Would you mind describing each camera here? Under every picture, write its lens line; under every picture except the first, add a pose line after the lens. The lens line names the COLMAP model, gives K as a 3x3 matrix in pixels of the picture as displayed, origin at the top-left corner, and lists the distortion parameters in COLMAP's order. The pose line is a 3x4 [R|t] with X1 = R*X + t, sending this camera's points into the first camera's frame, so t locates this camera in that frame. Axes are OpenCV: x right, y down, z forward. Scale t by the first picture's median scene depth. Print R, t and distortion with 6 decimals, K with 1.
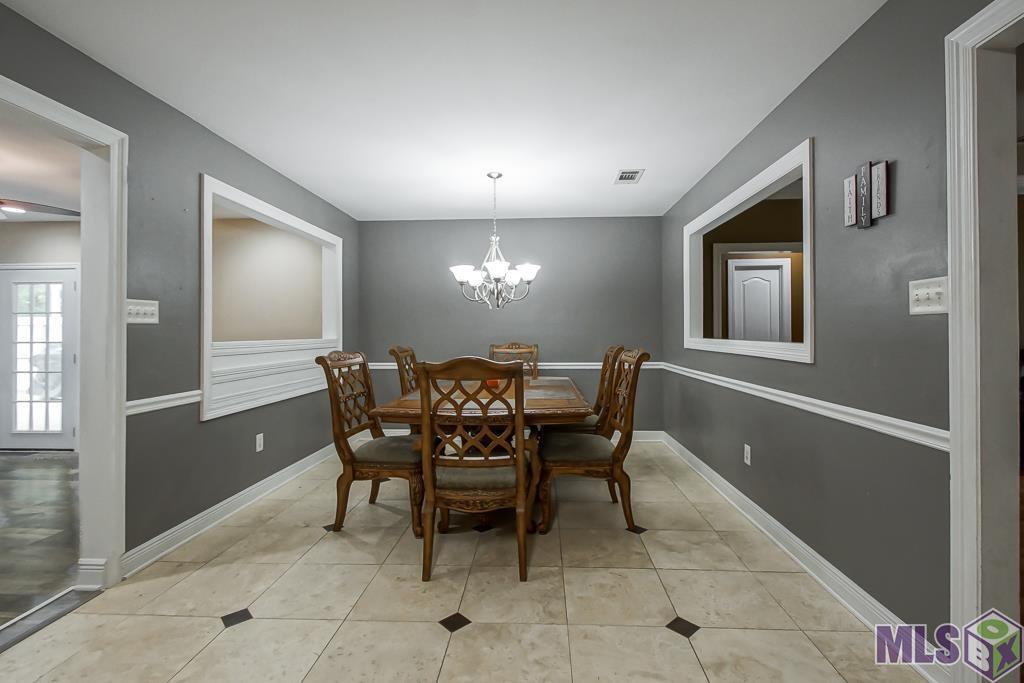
lens RADIAL K [[469.0, 0, 521.7], [0, 469.0, 331.4], [0, 0, 1]] dist [0.016579, 0.000136]
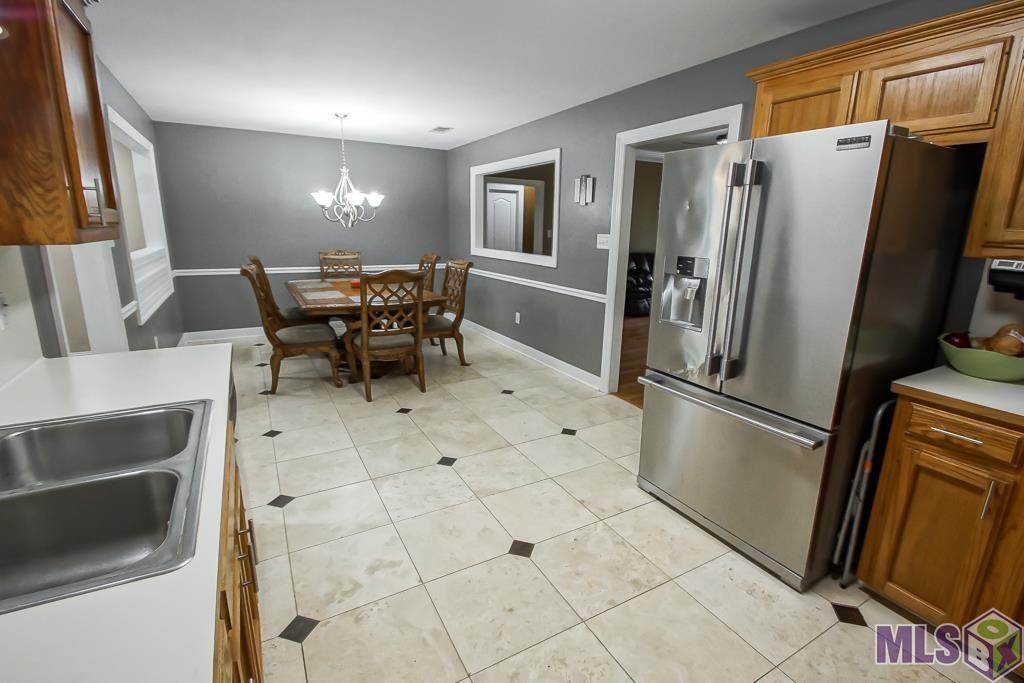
lens RADIAL K [[469.0, 0, 507.1], [0, 469.0, 338.5], [0, 0, 1]] dist [0.016579, 0.000136]
pose [[0.855145, -0.103692, 0.507912, -0.578280], [-0.021307, 0.971931, 0.234298, -0.097210], [-0.517950, -0.211181, 0.828933, -0.582902]]
